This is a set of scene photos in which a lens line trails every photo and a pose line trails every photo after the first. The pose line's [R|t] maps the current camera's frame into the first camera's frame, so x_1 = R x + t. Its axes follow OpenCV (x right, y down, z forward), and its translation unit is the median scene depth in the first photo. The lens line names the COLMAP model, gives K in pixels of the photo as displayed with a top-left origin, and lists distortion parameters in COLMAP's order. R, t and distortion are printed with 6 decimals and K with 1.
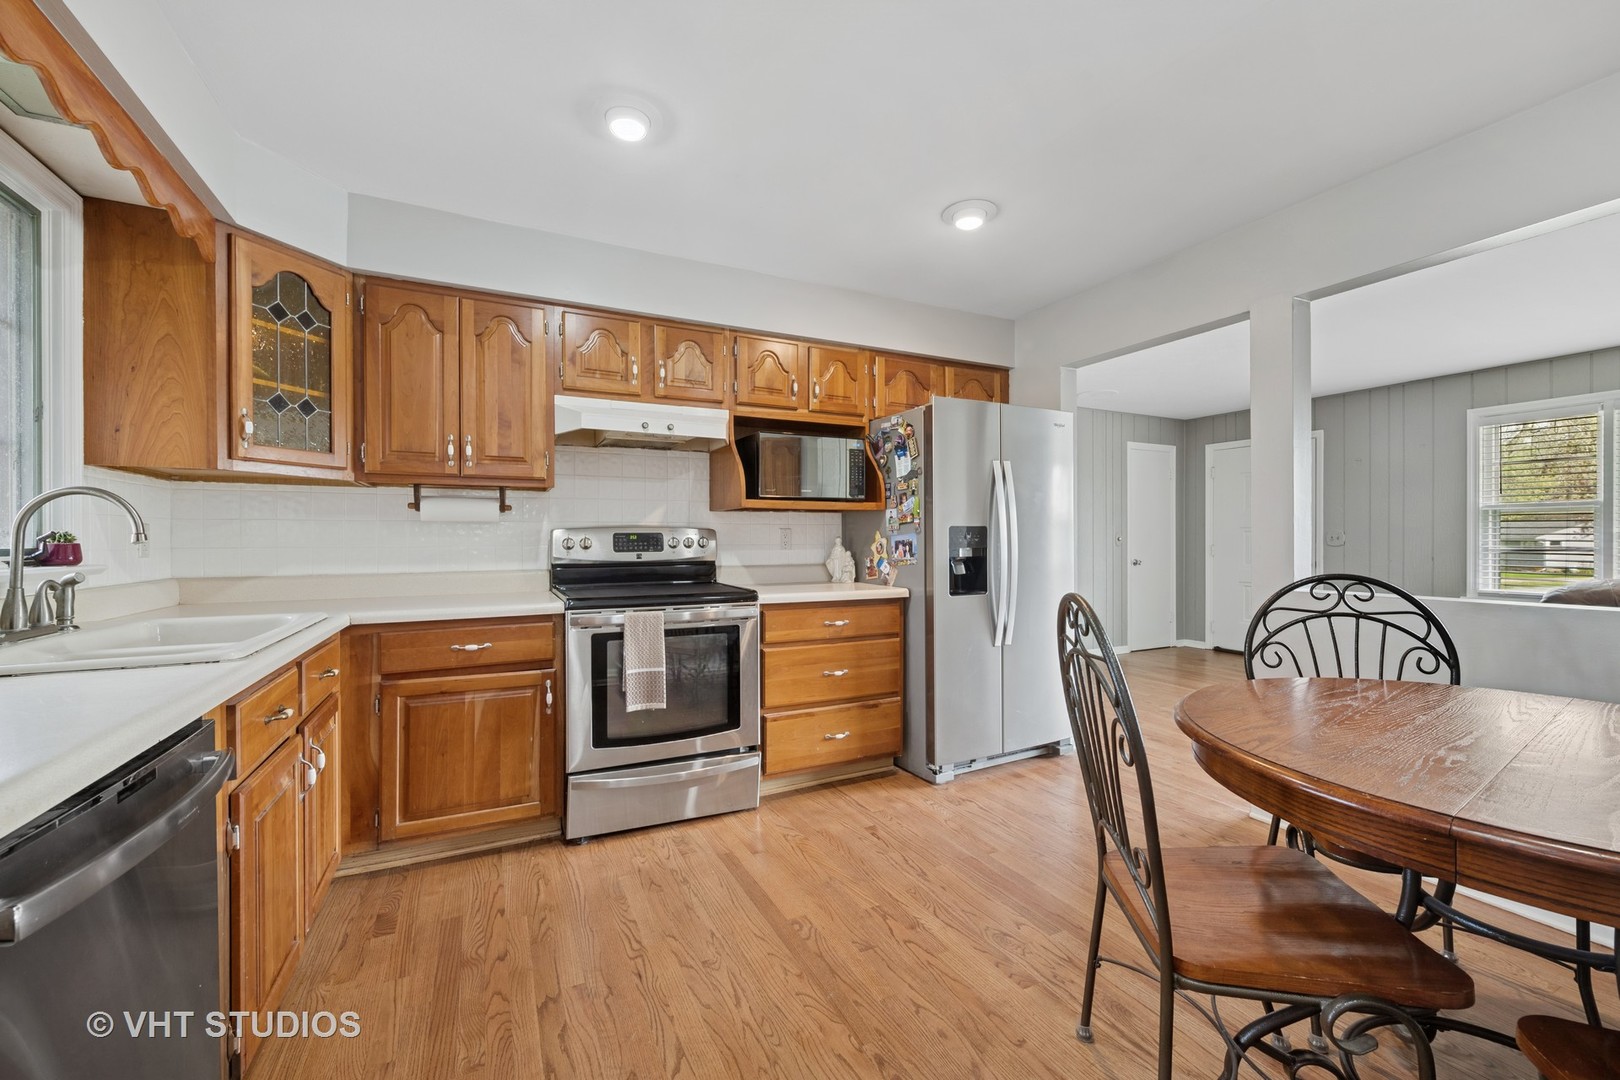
lens RADIAL K [[644.5, 0, 815.0], [0, 644.5, 539.5], [0, 0, 1]] dist [0.000074, -0.000053]
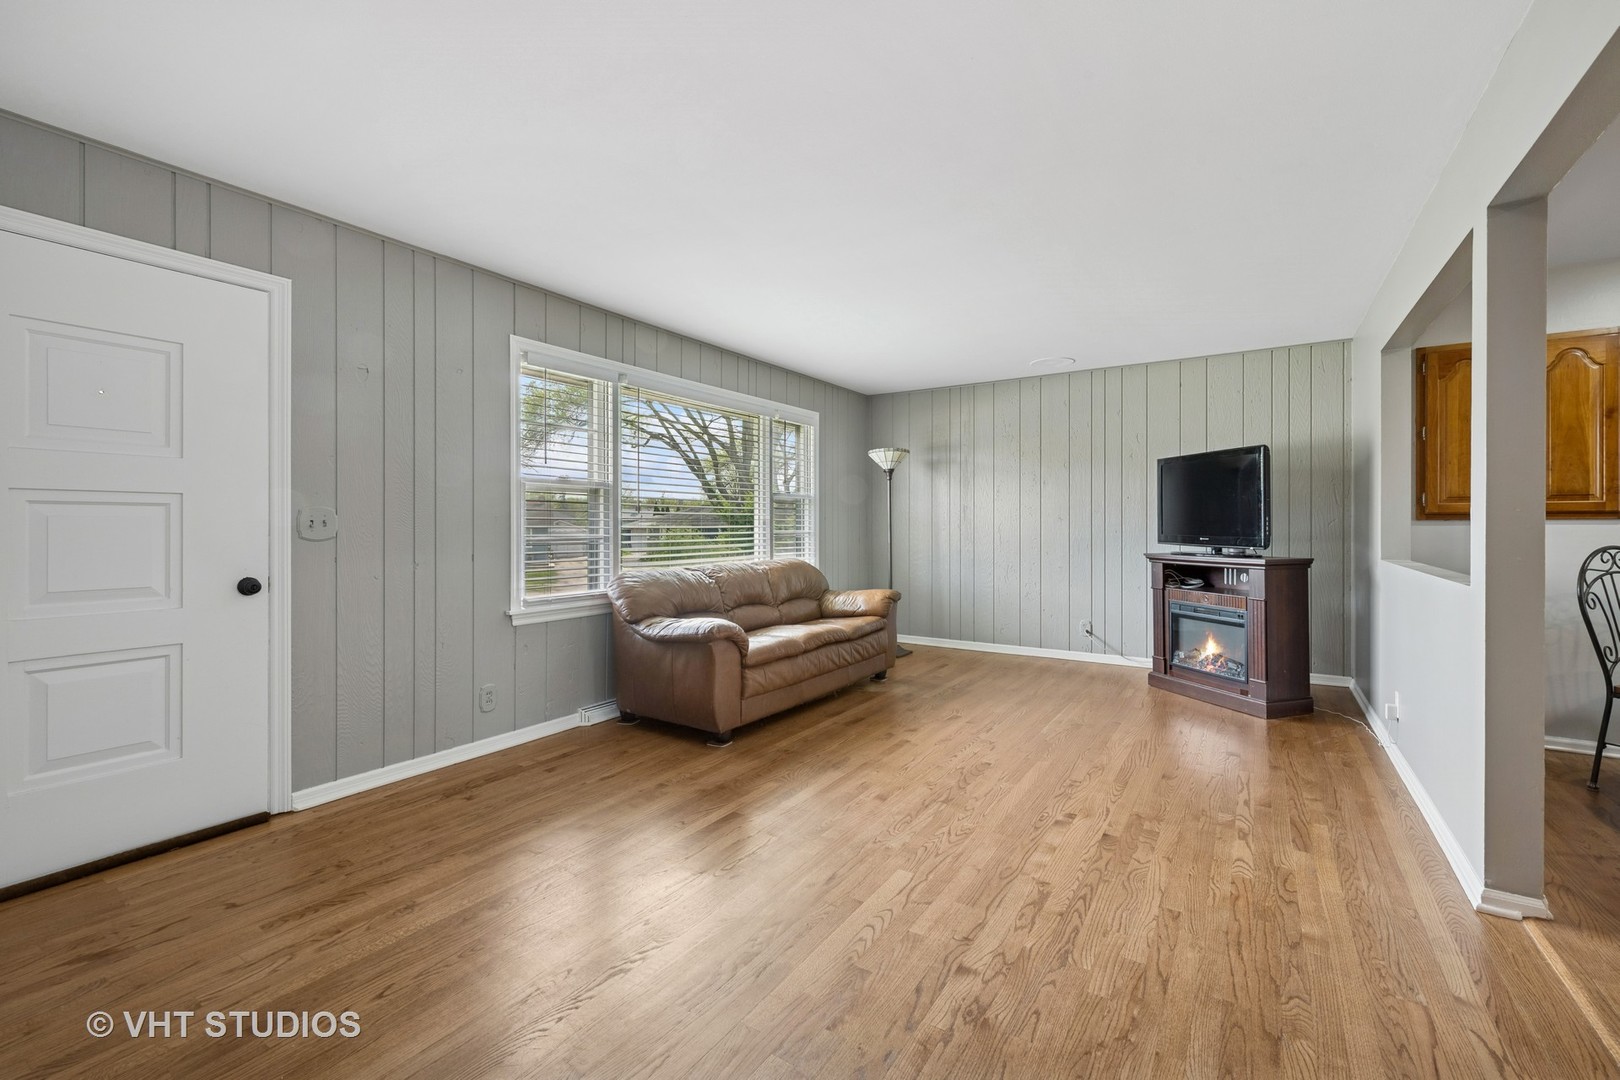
lens RADIAL K [[680.5, 0, 812.7], [0, 680.5, 524.9], [0, 0, 1]] dist [0.002220, -0.000458]
pose [[-0.509679, 0.002979, 0.860360, 0.399415], [0.003131, 0.999994, -0.001608, 0.001372], [-0.860359, 0.001874, -0.509685, 1.864365]]
